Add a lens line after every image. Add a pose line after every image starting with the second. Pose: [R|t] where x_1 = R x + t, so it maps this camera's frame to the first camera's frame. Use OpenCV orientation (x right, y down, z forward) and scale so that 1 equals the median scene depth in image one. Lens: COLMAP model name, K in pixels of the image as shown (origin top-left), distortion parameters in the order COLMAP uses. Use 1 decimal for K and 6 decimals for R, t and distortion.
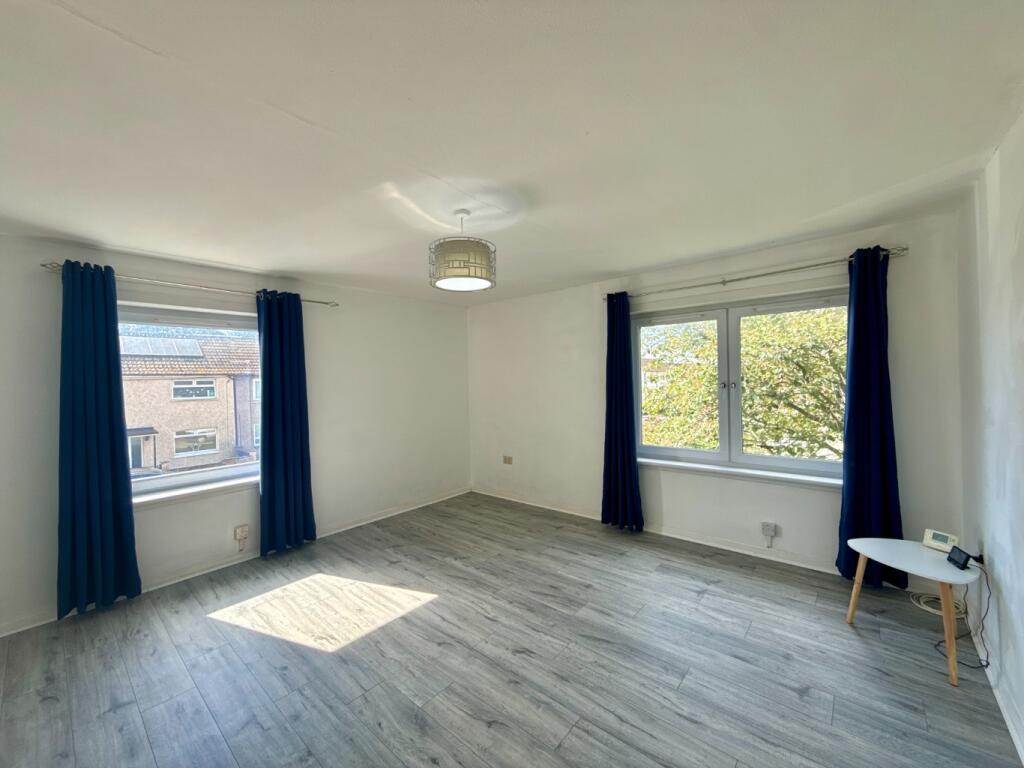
lens RADIAL K [[408.0, 0, 510.3], [0, 408.0, 383.3], [0, 0, 1]] dist [0.000126, 0.000444]
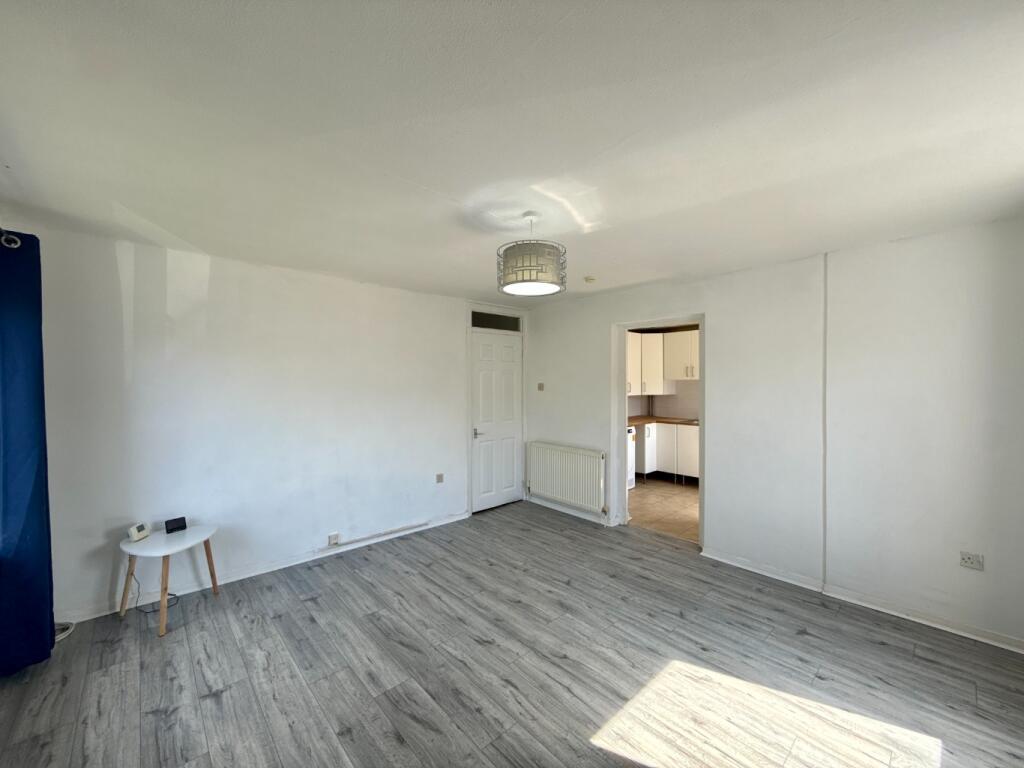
lens RADIAL K [[408.0, 0, 508.2], [0, 408.0, 383.8], [0, 0, 1]] dist [0.000126, 0.000444]
pose [[-0.991457, 0.025034, 0.128013, -0.160520], [0.026739, 0.999575, 0.011616, -0.028183], [-0.127667, 0.014940, -0.991705, 1.772973]]
